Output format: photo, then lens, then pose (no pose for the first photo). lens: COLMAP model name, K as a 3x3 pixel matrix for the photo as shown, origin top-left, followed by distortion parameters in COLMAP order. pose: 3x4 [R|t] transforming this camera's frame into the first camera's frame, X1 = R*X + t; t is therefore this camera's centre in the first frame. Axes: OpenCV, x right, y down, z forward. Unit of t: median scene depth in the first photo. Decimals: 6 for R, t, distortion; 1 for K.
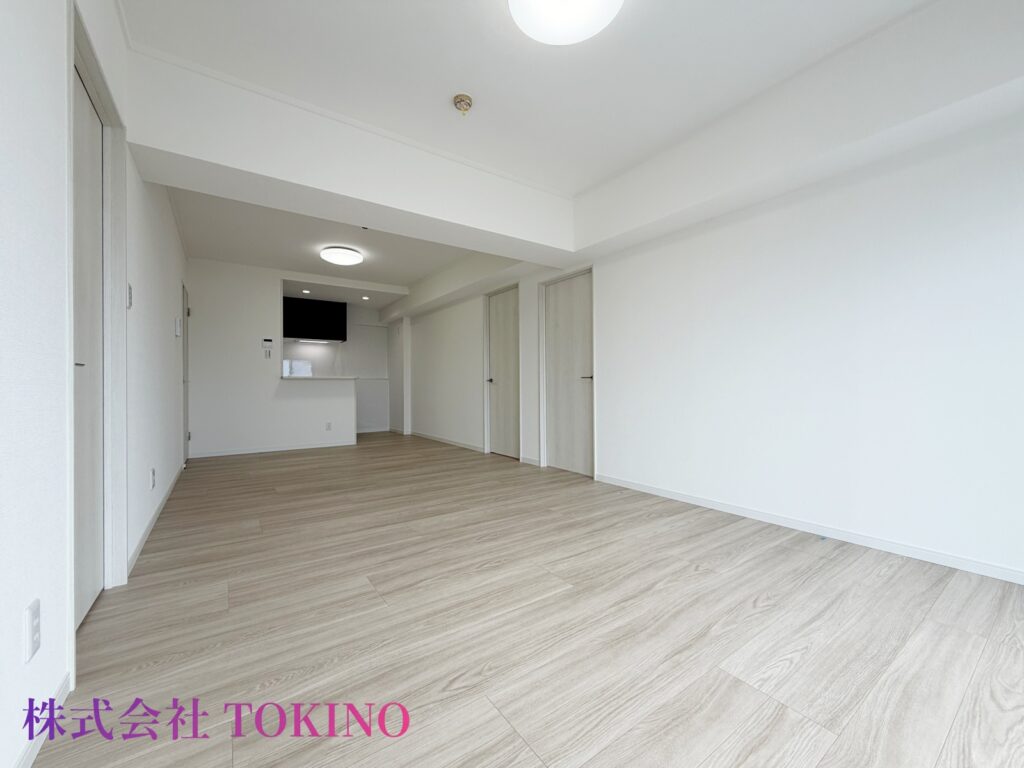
lens RADIAL K [[409.1, 0, 512.0], [0, 409.1, 384.0], [0, 0, 1]] dist [-0.000392, -0.000039]
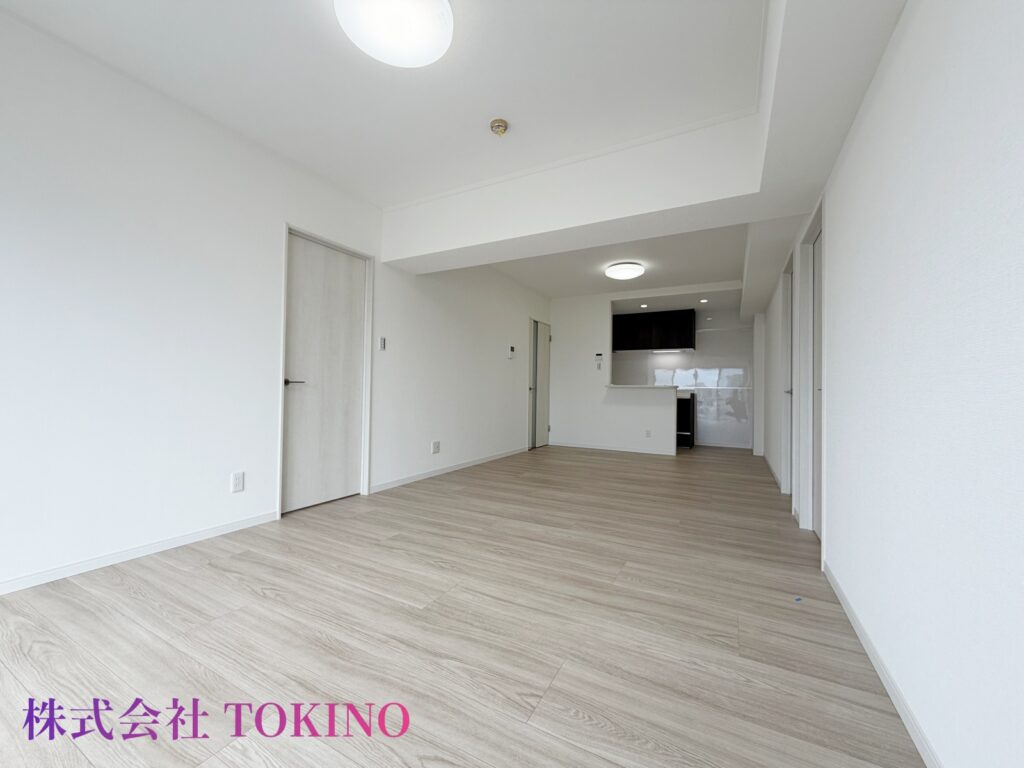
lens RADIAL K [[412.2, 0, 510.8], [0, 412.2, 380.5], [0, 0, 1]] dist [0.000738, 0.000305]
pose [[0.444715, -0.008179, -0.895635, 0.836163], [-0.015170, 0.999746, -0.016663, -0.019533], [0.895544, 0.020997, 0.444478, 0.562560]]
